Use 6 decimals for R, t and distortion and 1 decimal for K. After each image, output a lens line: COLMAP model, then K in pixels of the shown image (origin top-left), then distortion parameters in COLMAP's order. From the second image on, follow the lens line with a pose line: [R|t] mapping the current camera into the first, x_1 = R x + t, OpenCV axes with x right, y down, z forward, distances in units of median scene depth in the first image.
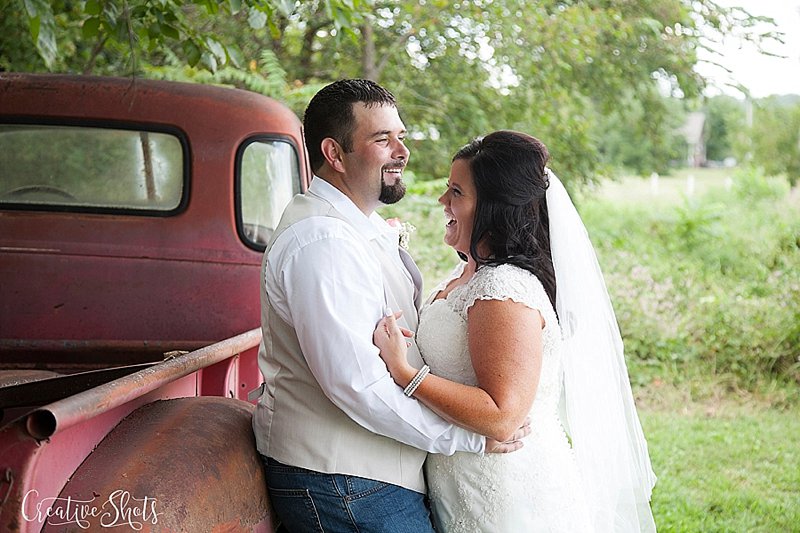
lens RADIAL K [[1376.9, 0, 397.6], [0, 1376.9, 268.0], [0, 0, 1]] dist [0.277708, 0.029920]
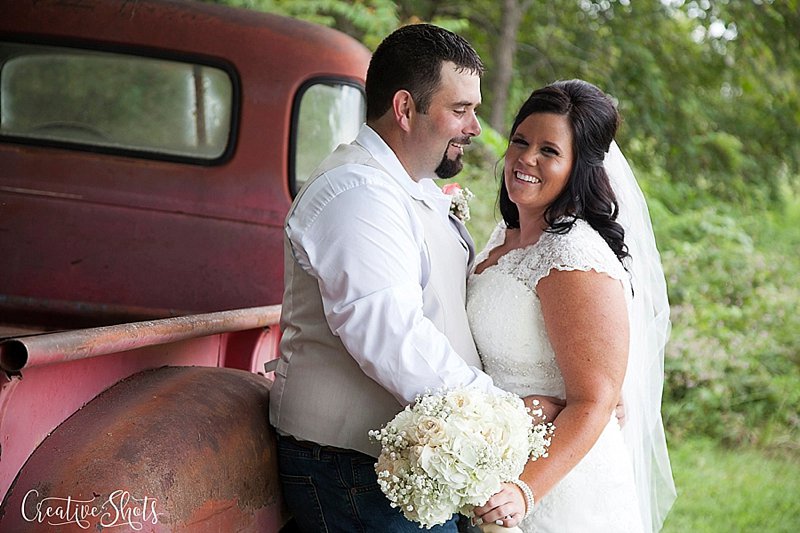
lens RADIAL K [[1816.1, 0, 394.3], [0, 1816.1, 266.2], [0, 0, 1]] dist [0.464370, -0.220964]
pose [[0.993655, 0.069848, -0.088155, 0.046010], [-0.070015, 0.997545, 0.001206, 0.013743], [0.088022, 0.004974, 0.996106, -0.092312]]
